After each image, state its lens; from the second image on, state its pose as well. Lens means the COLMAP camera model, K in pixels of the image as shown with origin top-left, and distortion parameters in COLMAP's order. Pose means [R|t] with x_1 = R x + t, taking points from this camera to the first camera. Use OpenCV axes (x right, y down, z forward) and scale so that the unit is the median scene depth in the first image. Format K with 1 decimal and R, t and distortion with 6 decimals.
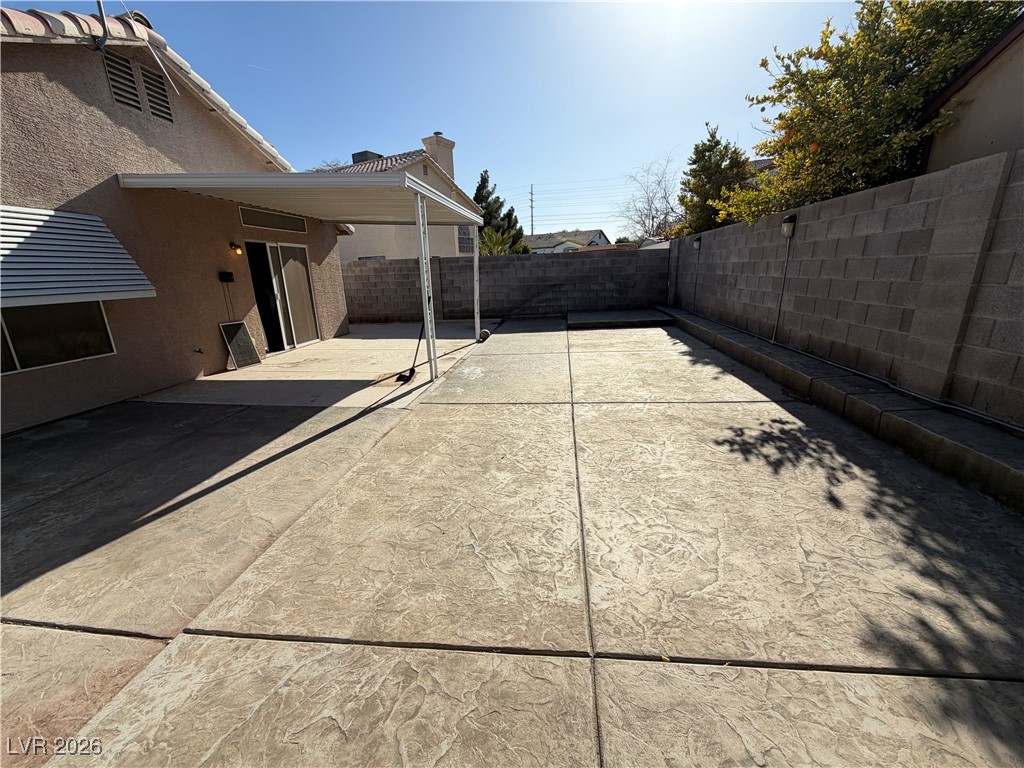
lens RADIAL K [[406.7, 0, 508.9], [0, 406.7, 385.0], [0, 0, 1]] dist [0.000228, -0.000184]
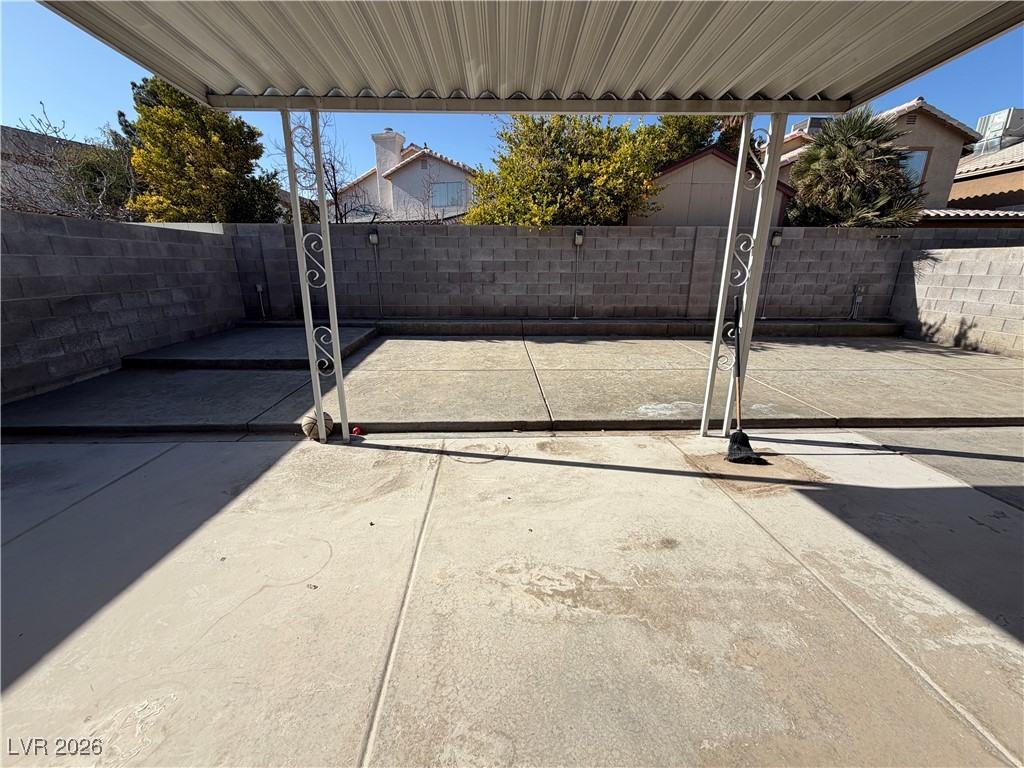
lens RADIAL K [[406.7, 0, 508.9], [0, 406.7, 385.0], [0, 0, 1]] dist [0.000228, -0.000184]
pose [[-0.165127, -0.249370, 0.954226, -0.875829], [0.270236, 0.919042, 0.286939, -0.430646], [-0.948528, 0.305248, -0.084369, 1.677395]]
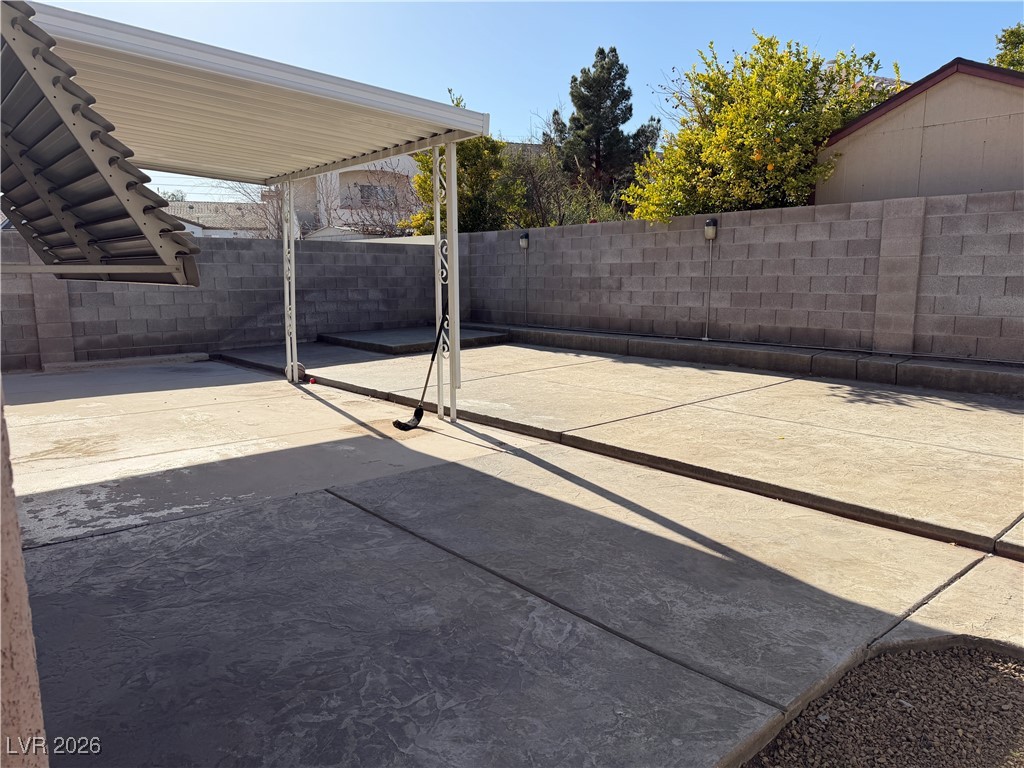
lens RADIAL K [[711.2, 0, 510.6], [0, 711.2, 391.0], [0, 0, 1]] dist [0.103757, -0.168263]
pose [[0.662995, -0.091806, 0.742973, -1.205610], [0.186742, 0.981360, -0.045378, 0.013686], [-0.724958, 0.168830, 0.667781, 0.215098]]
